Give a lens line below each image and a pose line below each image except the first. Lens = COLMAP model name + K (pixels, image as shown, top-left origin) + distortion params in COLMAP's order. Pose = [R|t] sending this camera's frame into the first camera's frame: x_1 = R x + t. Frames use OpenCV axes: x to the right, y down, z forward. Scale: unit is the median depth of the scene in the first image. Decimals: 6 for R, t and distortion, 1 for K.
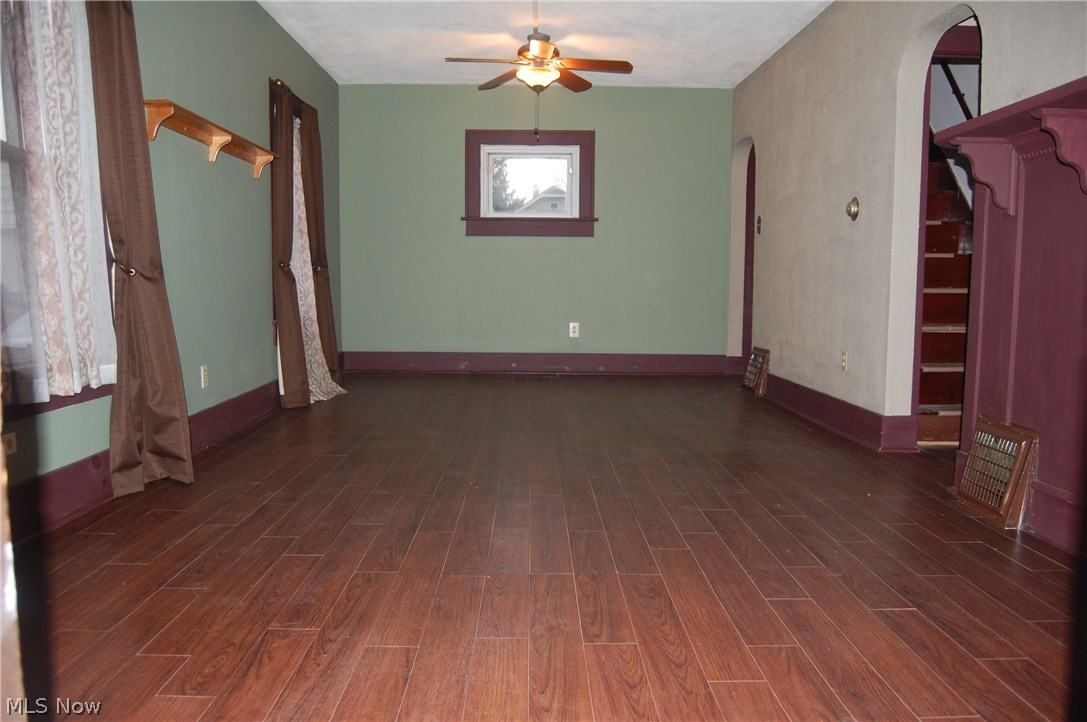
lens RADIAL K [[846.2, 0, 542.5], [0, 846.2, 374.2], [0, 0, 1]] dist [-0.097756, -0.002152]
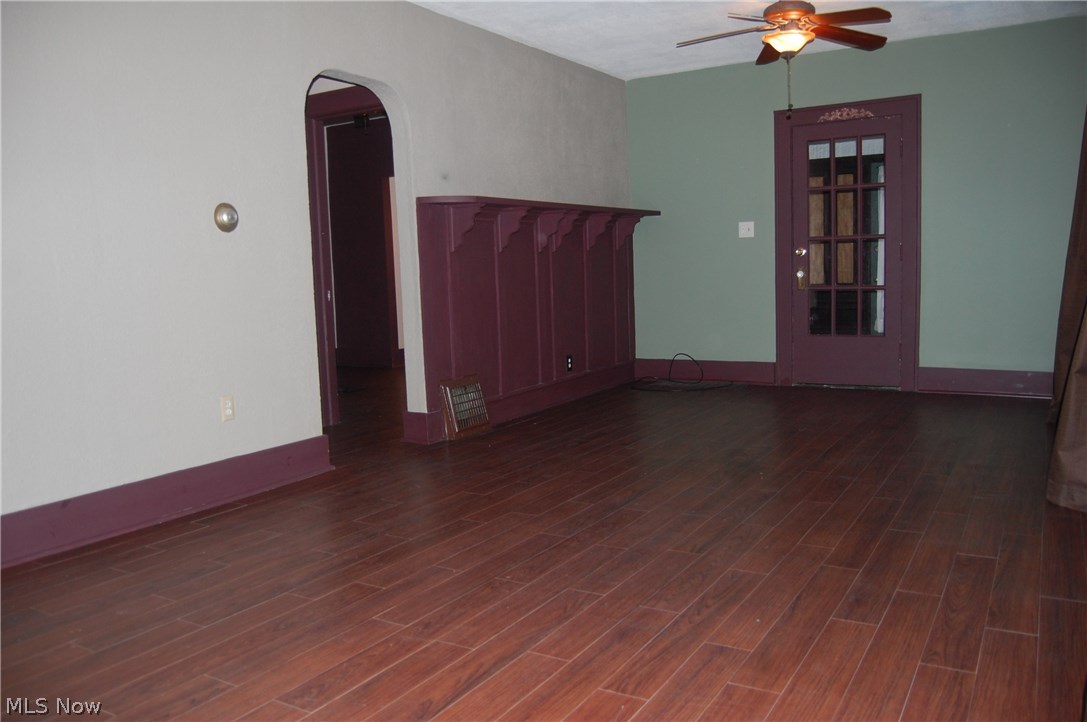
lens RADIAL K [[853.8, 0, 537.7], [0, 853.8, 359.9], [0, 0, 1]] dist [-0.072514, 0.003814]
pose [[-0.844621, -0.034068, 0.534280, -0.247426], [0.084338, 0.977045, 0.195627, -0.152266], [-0.528680, 0.210291, -0.822359, 1.182785]]
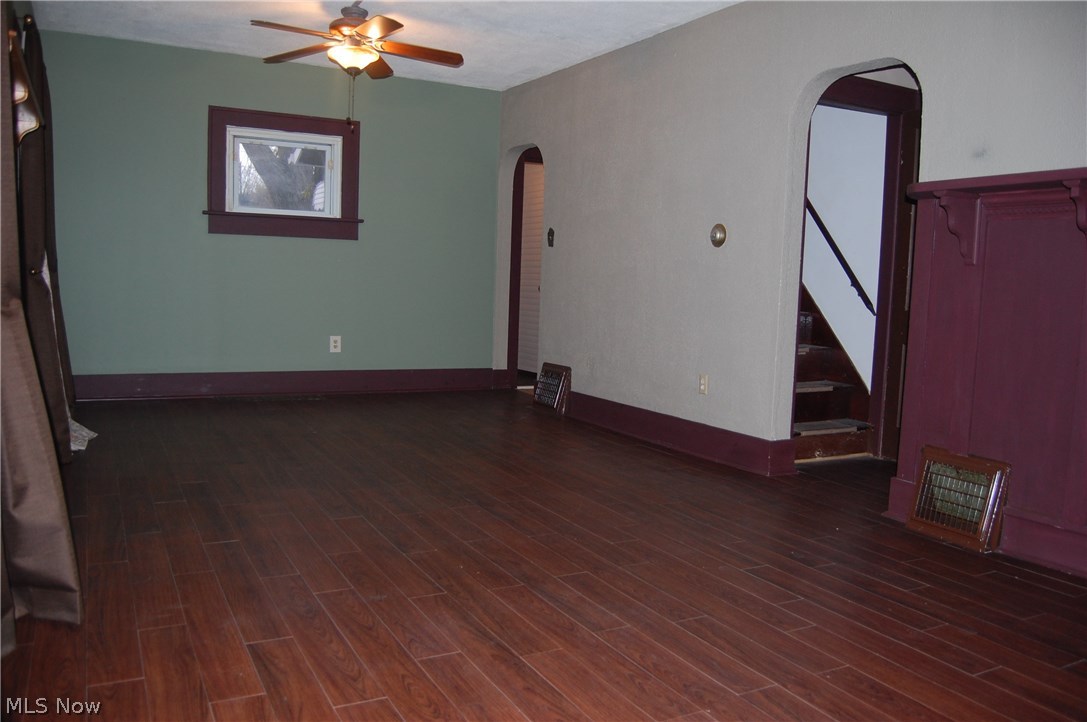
lens RADIAL K [[853.8, 0, 537.7], [0, 853.8, 359.9], [0, 0, 1]] dist [-0.072514, 0.003814]
pose [[0.888115, -0.019724, 0.459199, -0.229257], [0.021814, 0.999762, 0.000752, -0.040236], [-0.459104, 0.009349, 0.888333, 0.140672]]
